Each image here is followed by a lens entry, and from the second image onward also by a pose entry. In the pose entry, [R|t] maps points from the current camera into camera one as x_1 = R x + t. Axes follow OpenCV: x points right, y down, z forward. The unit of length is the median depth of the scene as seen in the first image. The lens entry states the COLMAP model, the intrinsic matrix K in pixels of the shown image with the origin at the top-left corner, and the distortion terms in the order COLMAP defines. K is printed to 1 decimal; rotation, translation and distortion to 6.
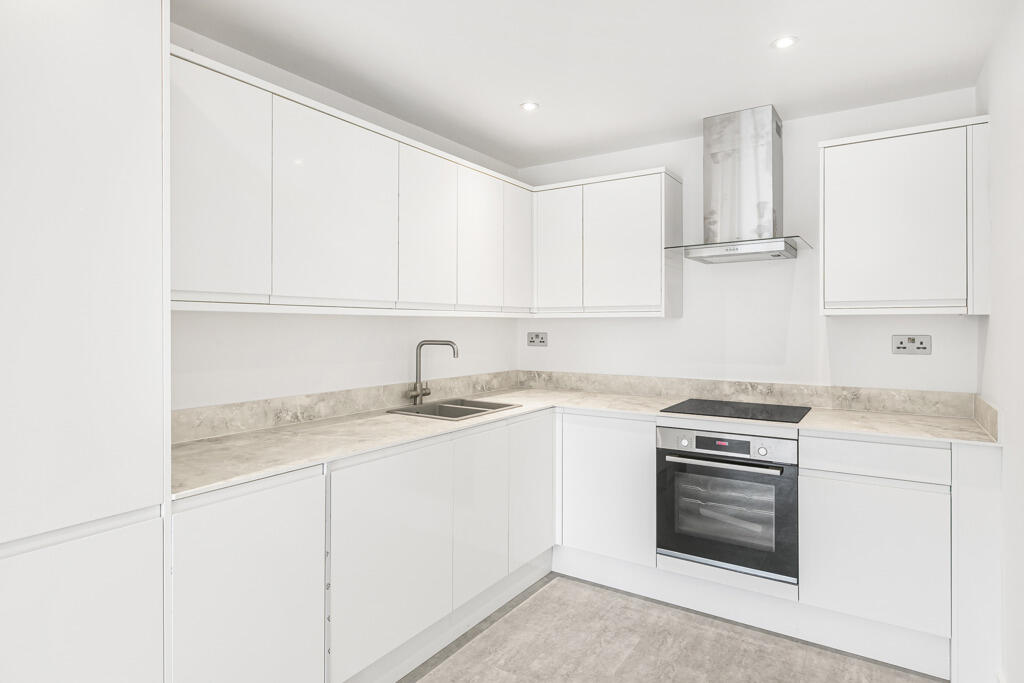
lens RADIAL K [[568.6, 0, 513.9], [0, 568.6, 331.2], [0, 0, 1]] dist [0.005018, -0.000571]
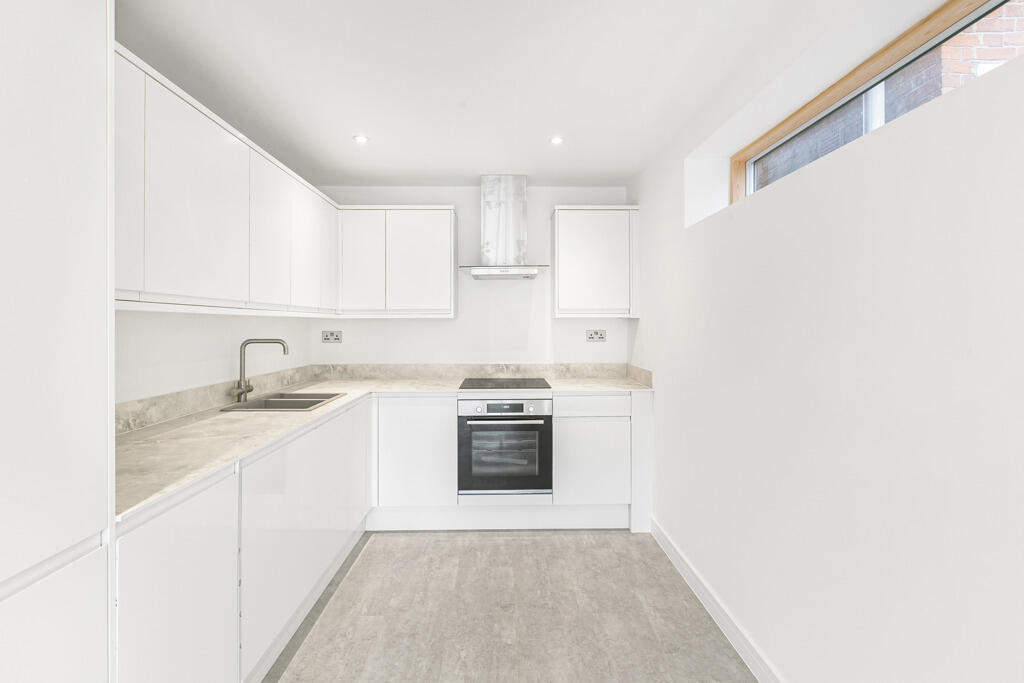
lens RADIAL K [[466.1, 0, 511.7], [0, 466.1, 329.1], [0, 0, 1]] dist [0.003623, -0.000471]
pose [[0.822369, -0.007814, 0.568900, -0.278552], [0.007313, 0.999968, 0.003164, -0.002116], [-0.568907, 0.001558, 0.822400, 0.026628]]
